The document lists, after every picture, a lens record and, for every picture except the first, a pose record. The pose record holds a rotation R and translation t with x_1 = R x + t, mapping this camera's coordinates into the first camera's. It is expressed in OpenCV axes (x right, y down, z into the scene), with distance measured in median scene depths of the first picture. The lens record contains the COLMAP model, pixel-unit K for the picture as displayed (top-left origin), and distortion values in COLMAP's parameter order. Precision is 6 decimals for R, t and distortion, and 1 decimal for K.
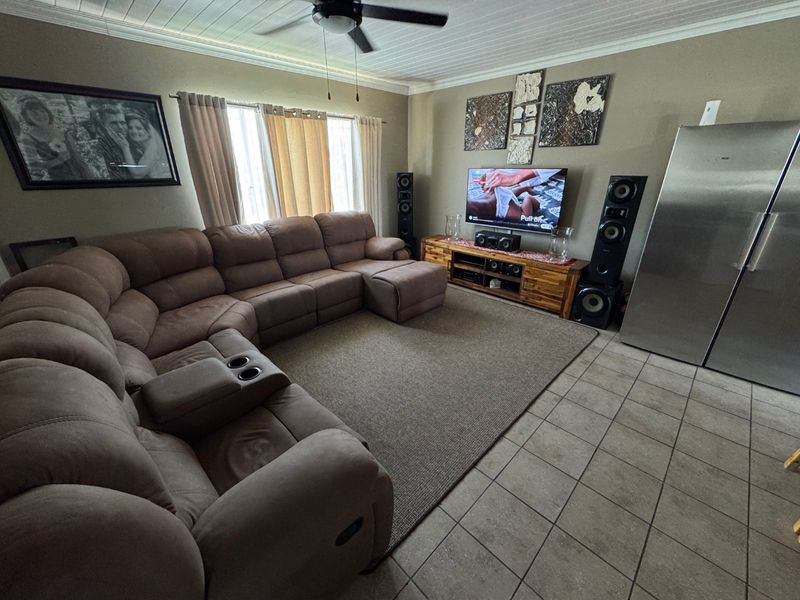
lens RADIAL K [[322.8, 0, 400.0], [0, 322.8, 300.0], [0, 0, 1]] dist [-0.001409, -0.000127]
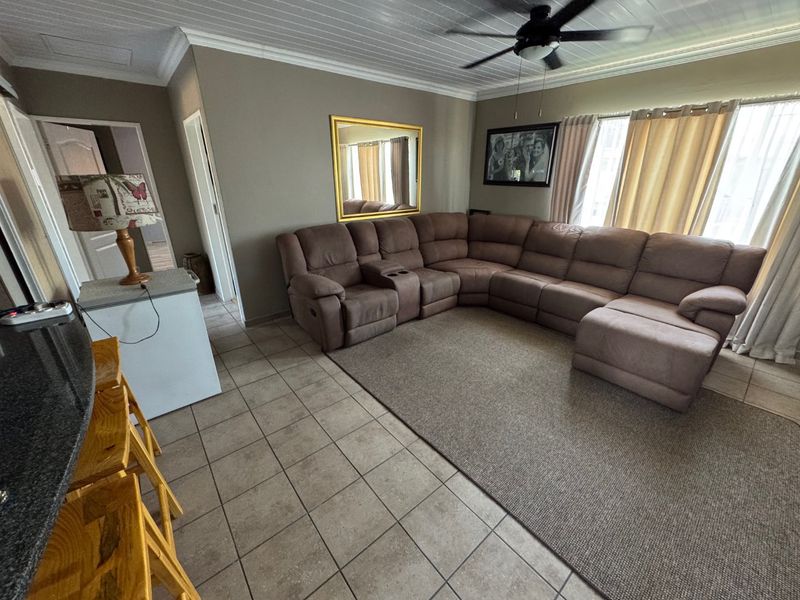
lens RADIAL K [[322.8, 0, 400.0], [0, 322.8, 300.0], [0, 0, 1]] dist [-0.001409, -0.000127]
pose [[-0.087574, 0.372198, -0.924013, 0.929182], [-0.382170, 0.844046, 0.376207, -0.268451], [0.919933, 0.386076, 0.068327, 0.611661]]
